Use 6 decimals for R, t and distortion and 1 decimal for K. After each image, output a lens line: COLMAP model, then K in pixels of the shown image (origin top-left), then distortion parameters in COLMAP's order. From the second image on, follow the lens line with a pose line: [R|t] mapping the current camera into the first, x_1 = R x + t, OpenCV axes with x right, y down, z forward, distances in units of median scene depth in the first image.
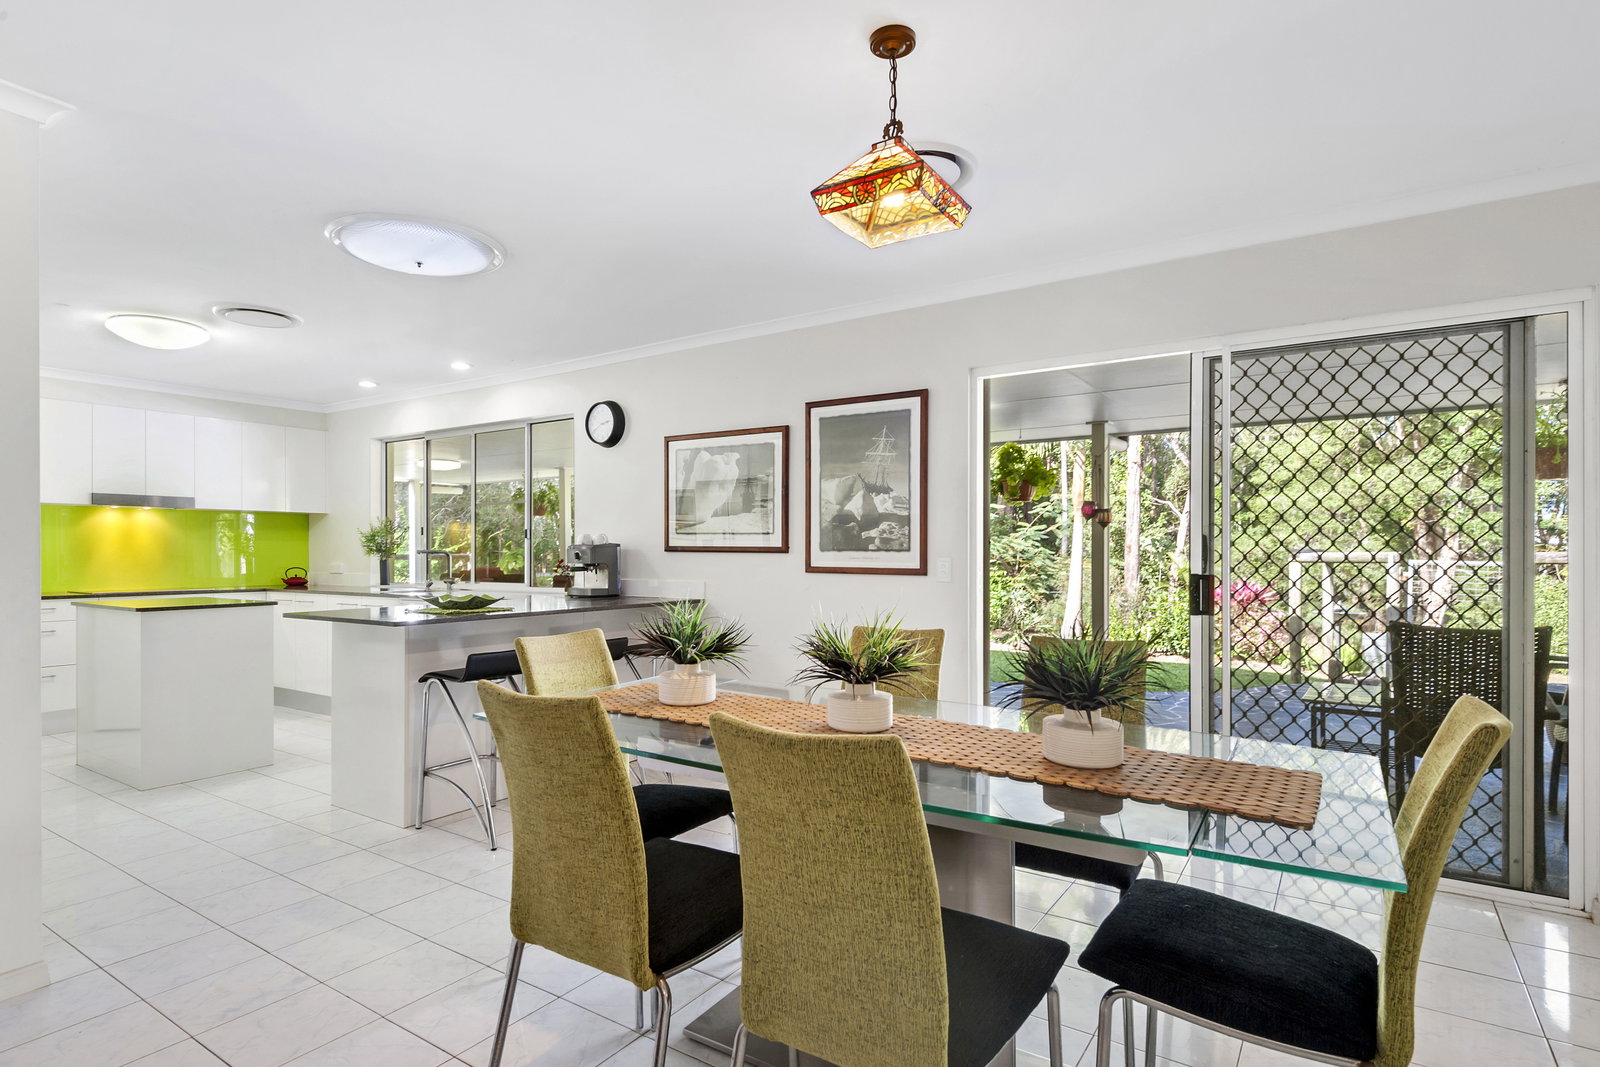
lens RADIAL K [[827.1, 0, 800.6], [0, 827.1, 555.9], [0, 0, 1]] dist [0.000475, 0.000104]
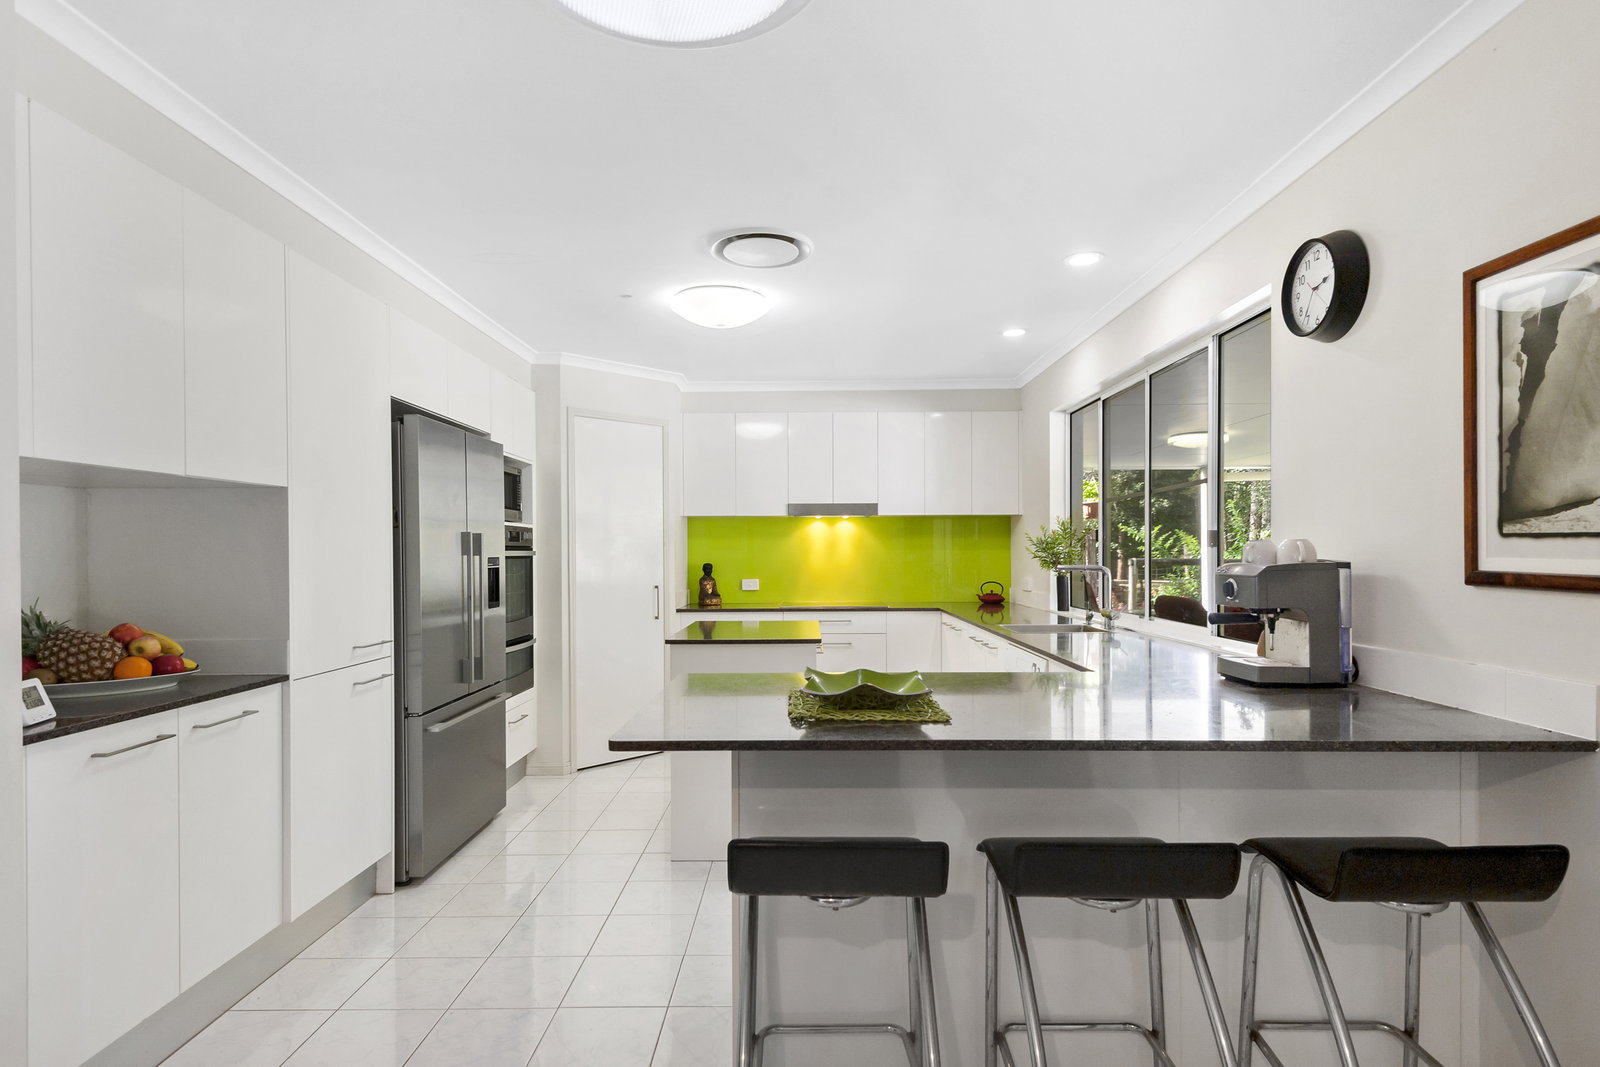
lens RADIAL K [[846.0, 0, 798.3], [0, 846.0, 555.7], [0, 0, 1]] dist [-0.000577, -0.000359]
pose [[0.544337, 0.000583, -0.838867, -0.010194], [0.001761, 0.999997, 0.001838, -0.018620], [0.838865, -0.002477, 0.544334, 0.520446]]
